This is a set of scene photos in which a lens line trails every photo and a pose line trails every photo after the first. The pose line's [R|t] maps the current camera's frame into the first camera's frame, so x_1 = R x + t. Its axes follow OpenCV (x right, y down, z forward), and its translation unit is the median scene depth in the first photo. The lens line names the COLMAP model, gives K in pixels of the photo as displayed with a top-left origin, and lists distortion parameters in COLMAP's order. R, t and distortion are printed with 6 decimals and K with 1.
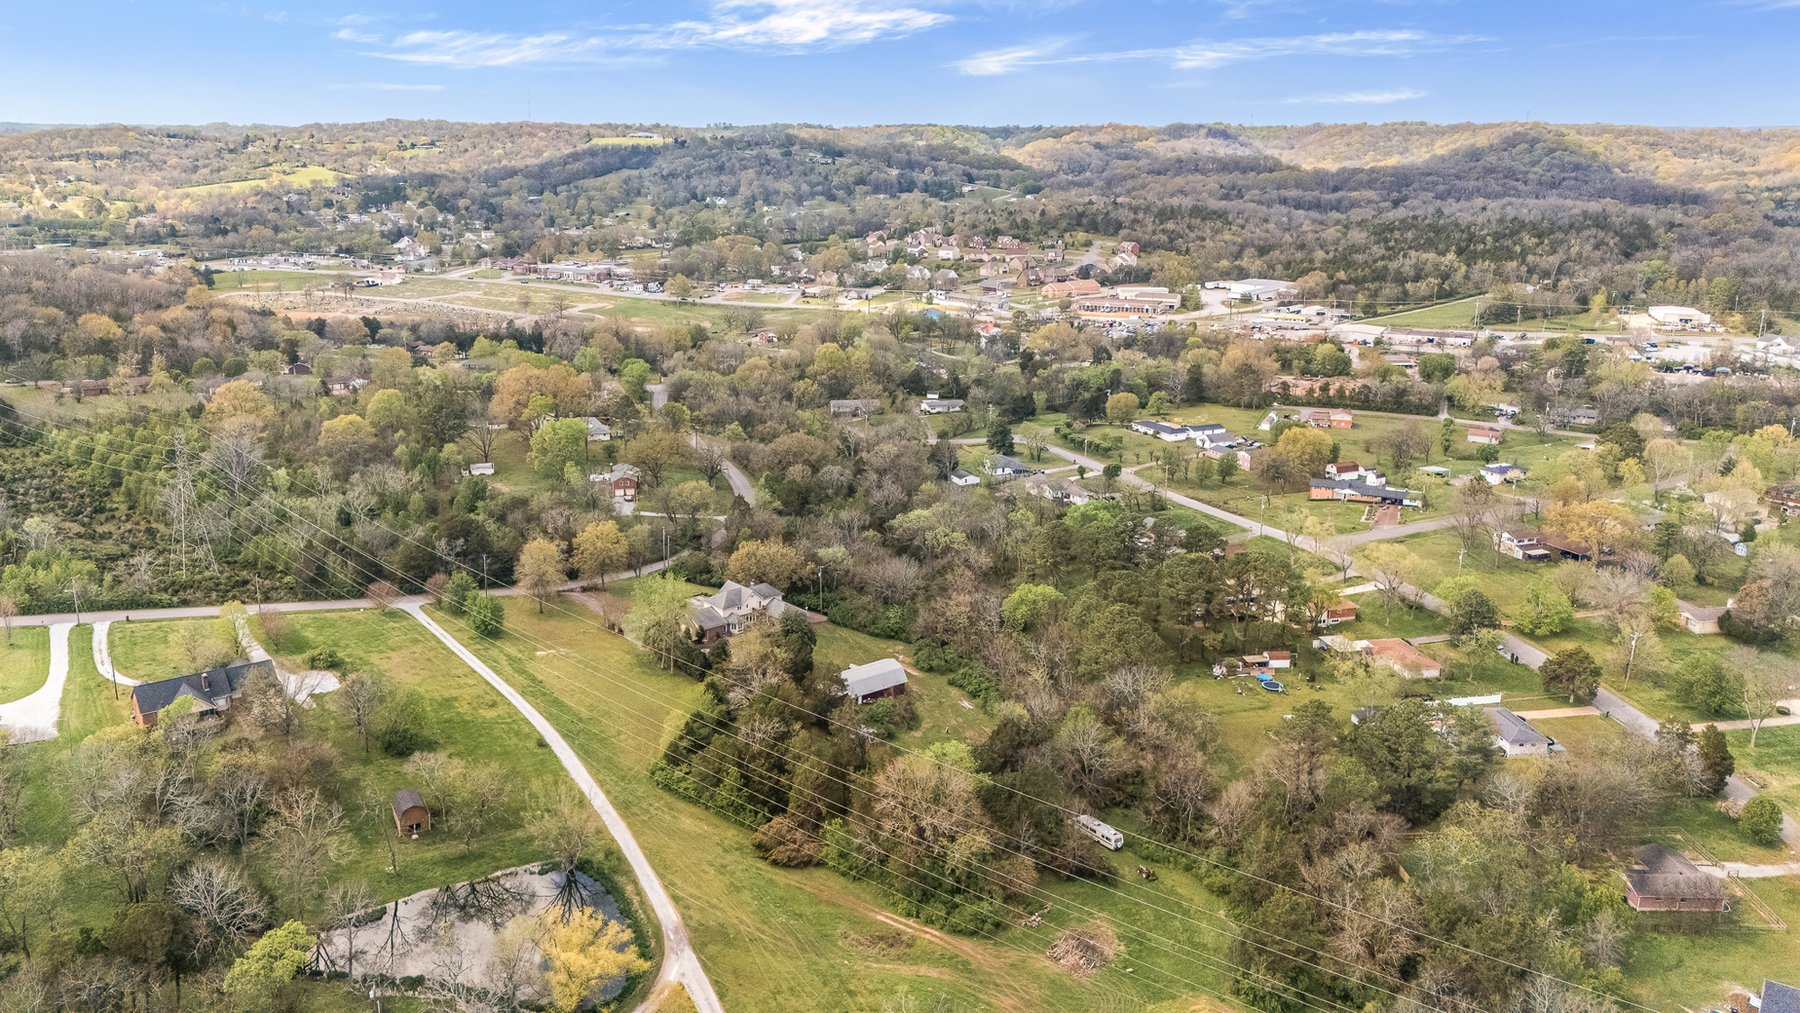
lens RADIAL K [[1382.4, 0, 908.9], [0, 1382.4, 514.3], [0, 0, 1]] dist [0.086257, -0.109830]
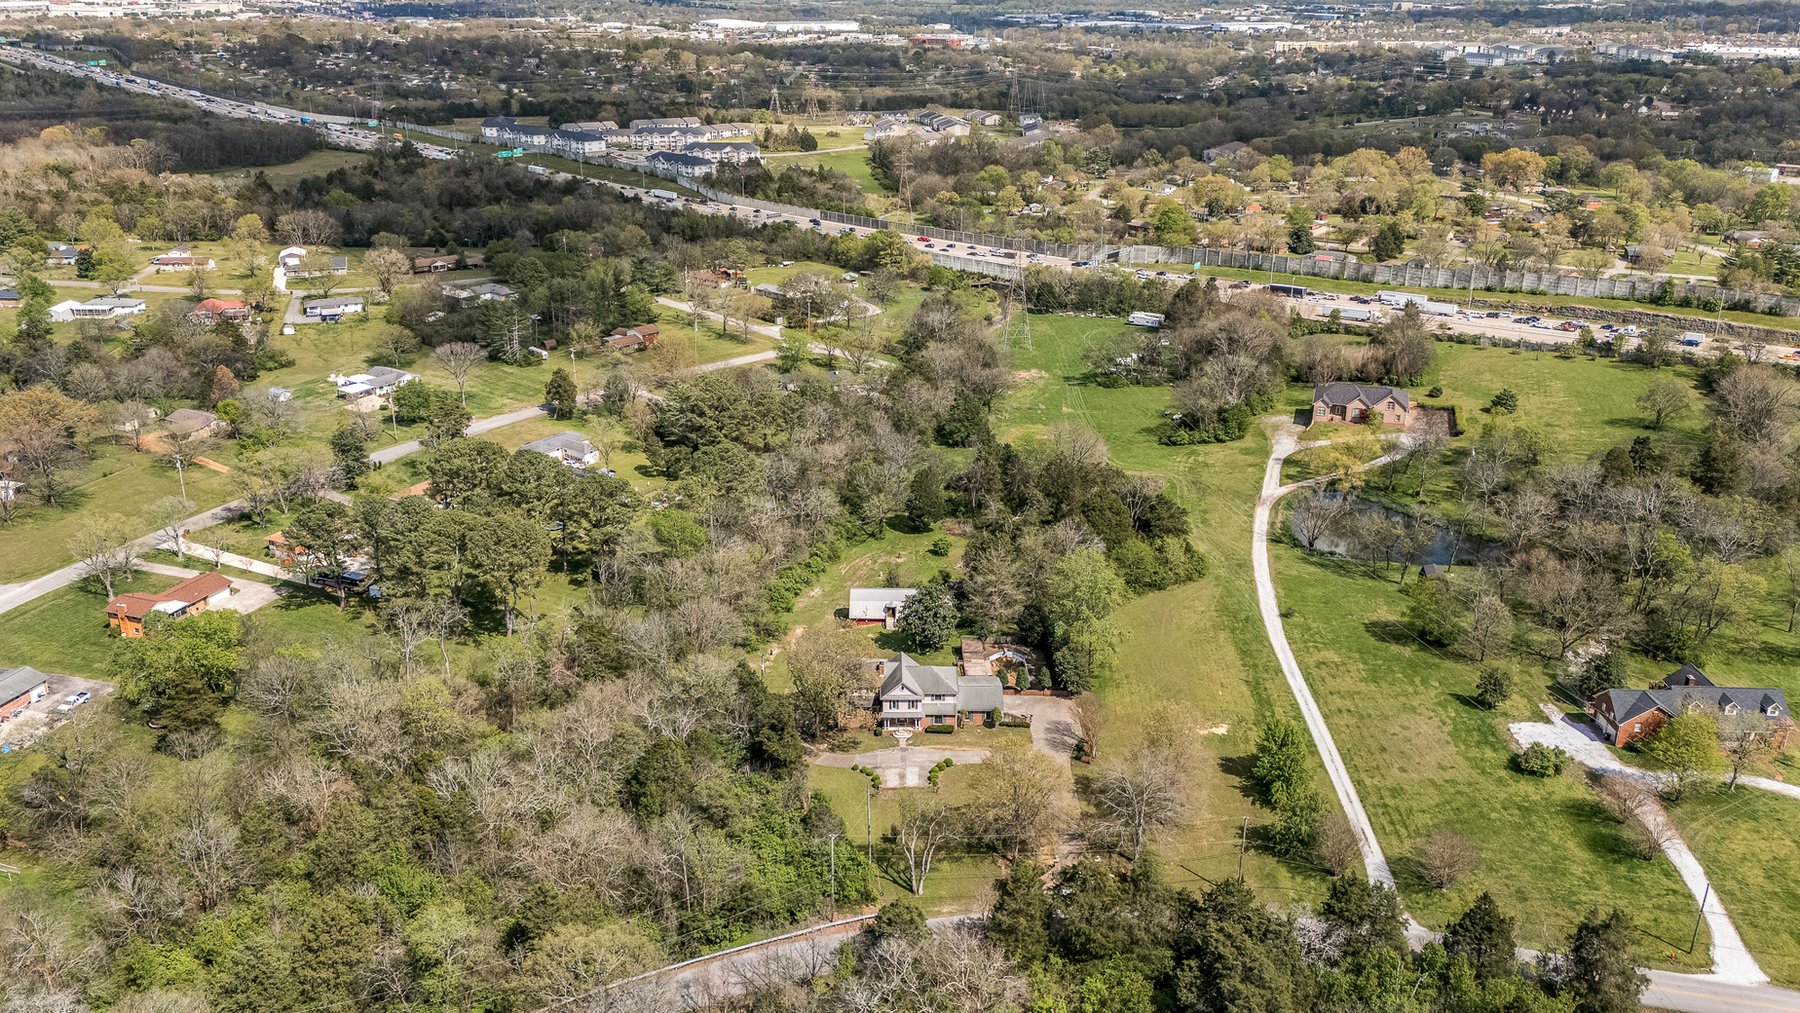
lens RADIAL K [[1390.1, 0, 921.2], [0, 1390.1, 492.5], [0, 0, 1]] dist [0.069553, -0.062078]
pose [[-0.756296, -0.235380, 0.610420, -0.376737], [0.165055, 0.834206, 0.526173, -0.262125], [-0.633066, 0.498695, -0.592056, 0.997579]]
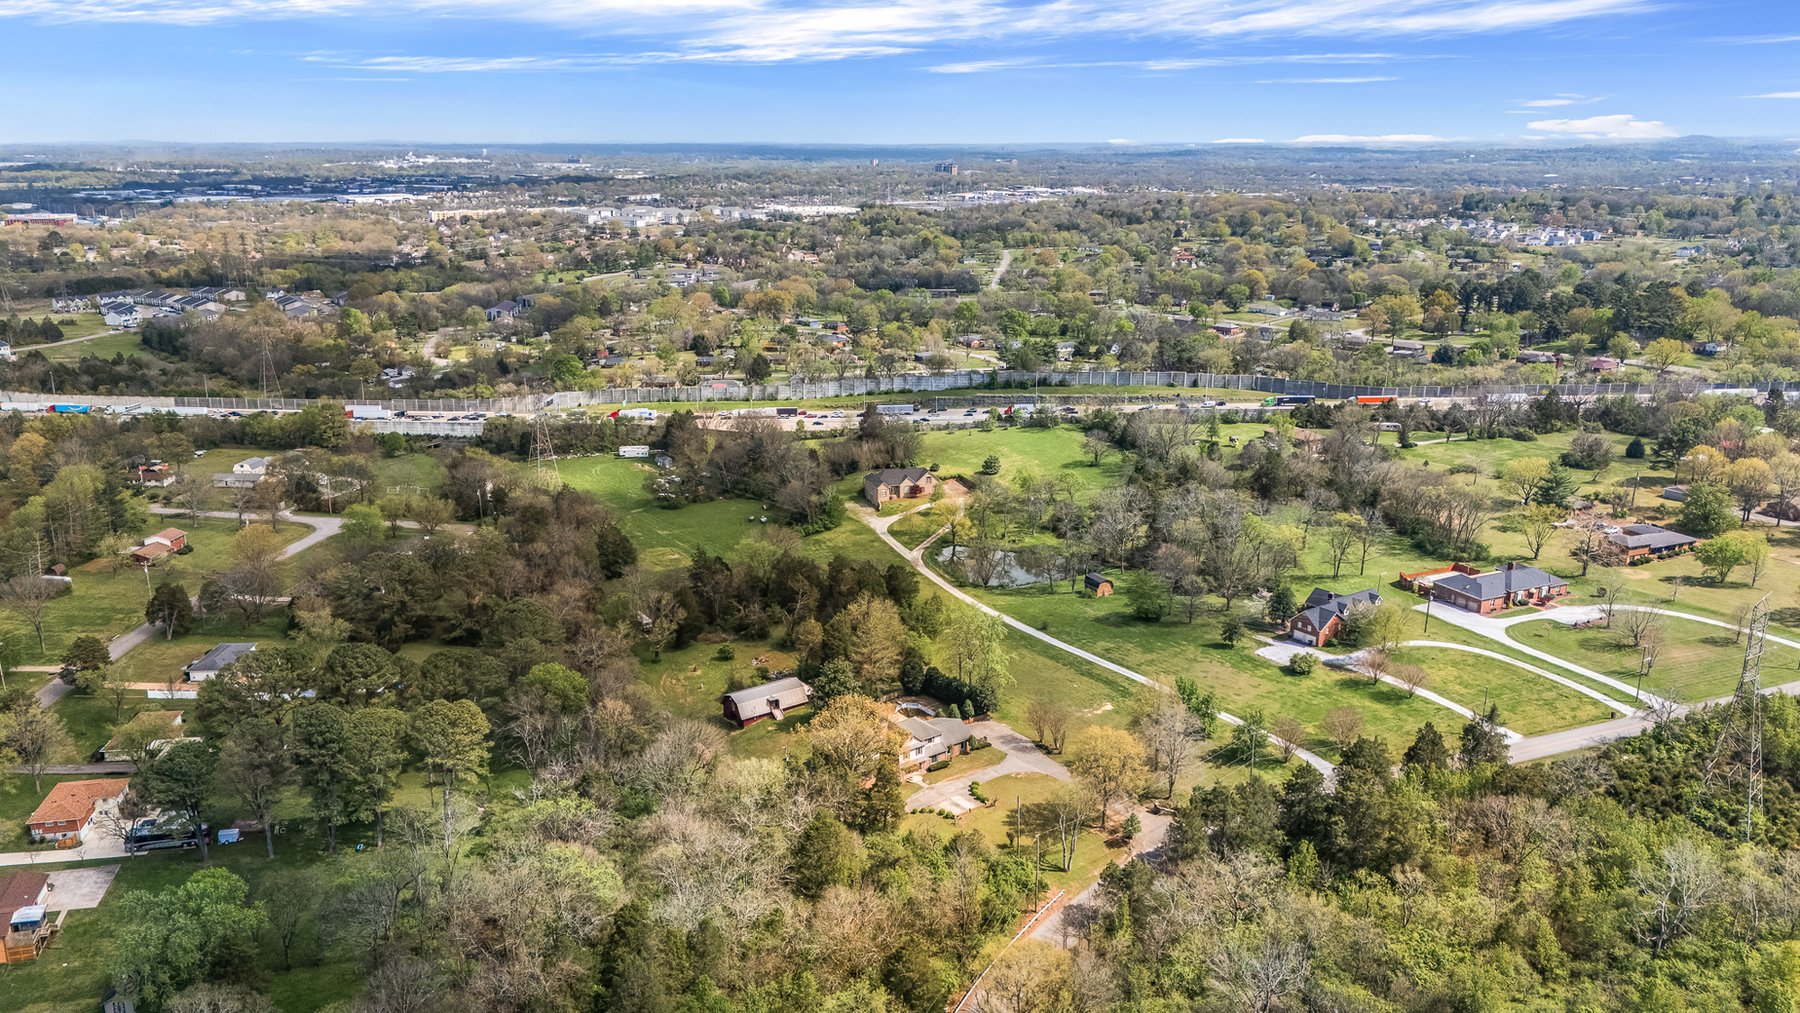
lens RADIAL K [[1287.7, 0, 902.7], [0, 1287.7, 454.6], [0, 0, 1]] dist [0.118637, -0.155732]
pose [[-0.996036, -0.020248, 0.086621, -0.139911], [0.023795, 0.877621, 0.478764, -0.315549], [-0.085715, 0.478928, -0.873660, 1.162471]]
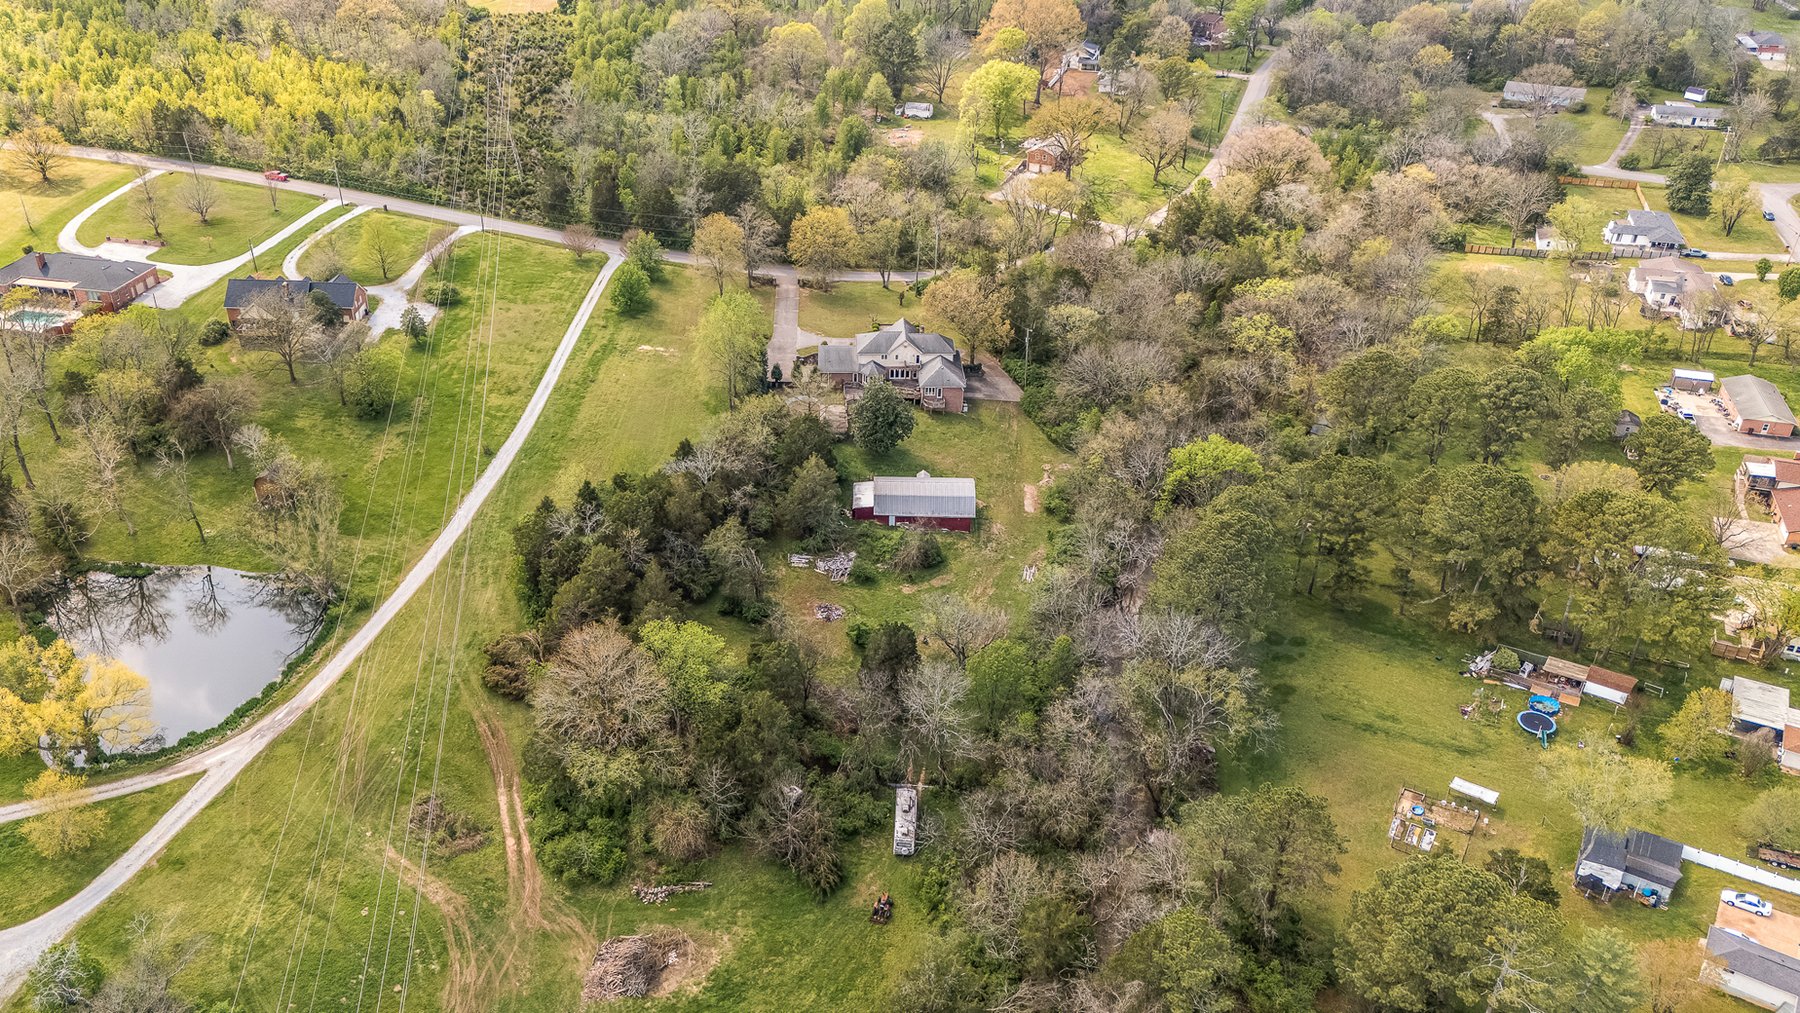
lens RADIAL K [[1490.0, 0, 816.0], [0, 1490.0, 569.3], [0, 0, 1]] dist [0.075189, -0.064958]
pose [[0.739292, 0.337440, -0.582737, 0.269229], [-0.165591, 0.929911, 0.328397, -0.062742], [0.652708, -0.146285, 0.743353, 0.258203]]
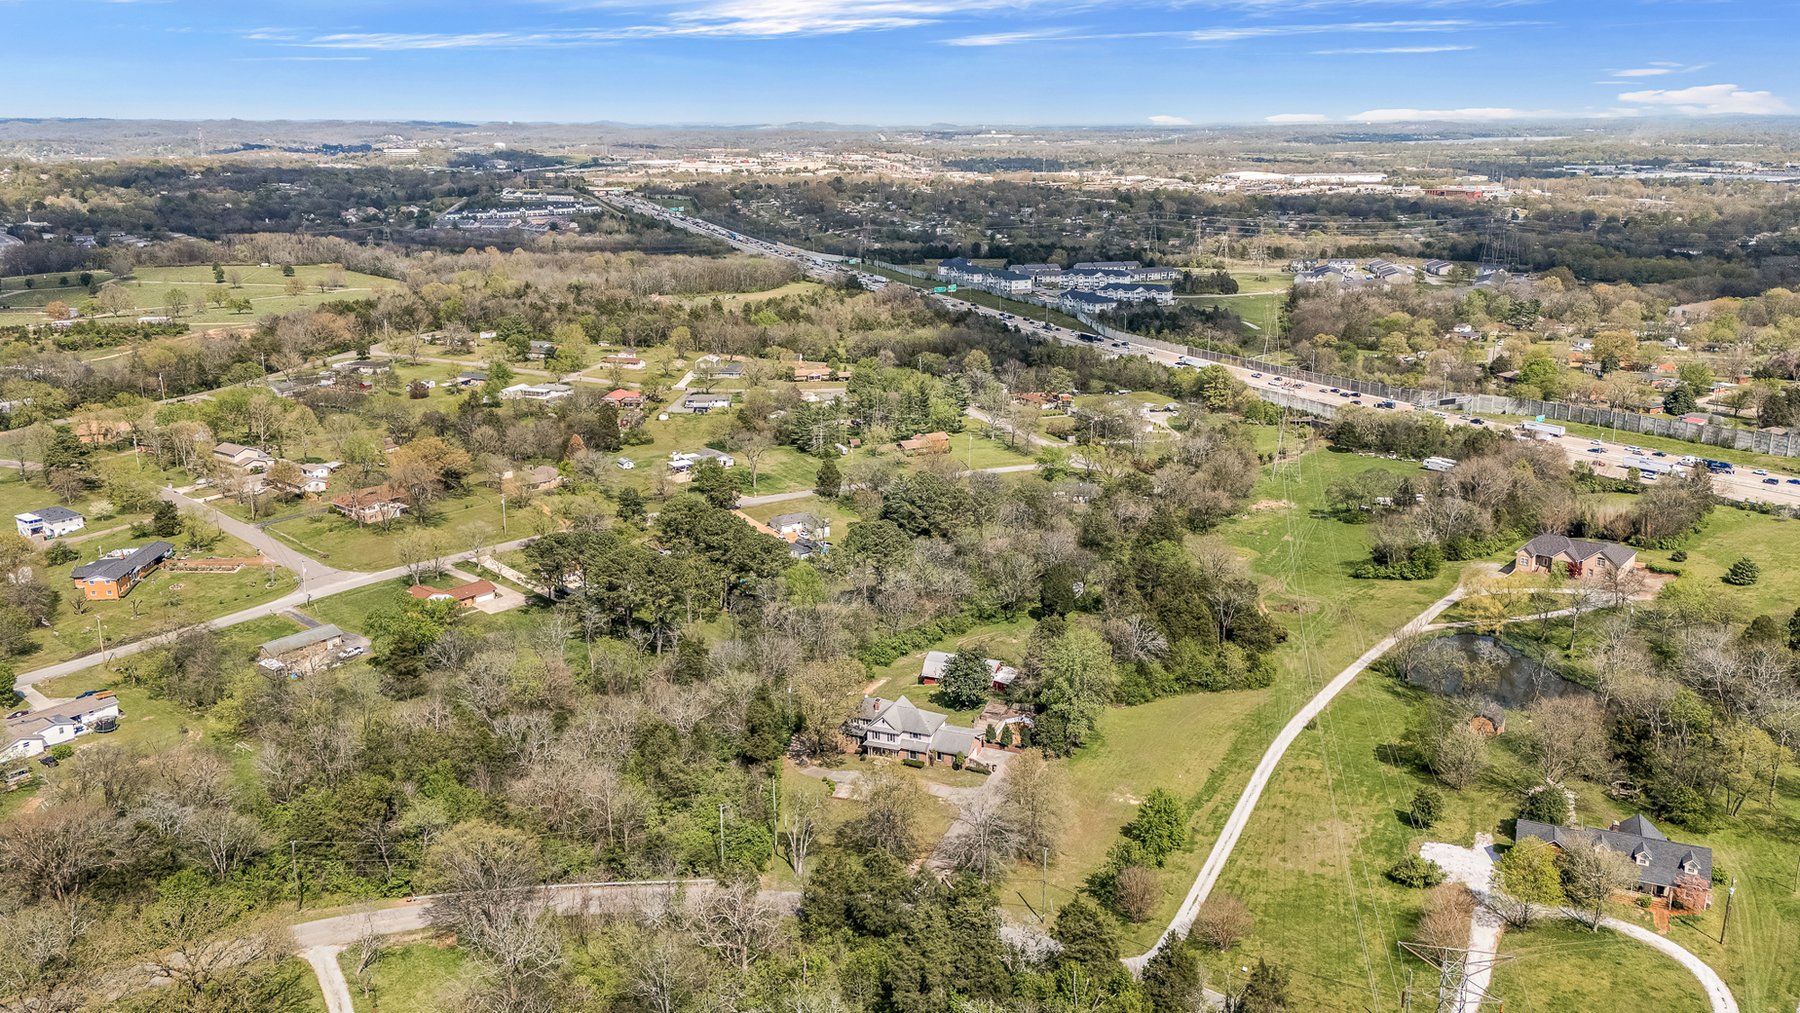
lens RADIAL K [[1382.4, 0, 908.9], [0, 1382.4, 514.3], [0, 0, 1]] dist [0.086257, -0.109830]
pose [[-0.461014, -0.240354, 0.854222, -0.551662], [0.236091, 0.894706, 0.379161, -0.238002], [-0.855410, 0.376472, -0.355727, 0.910630]]
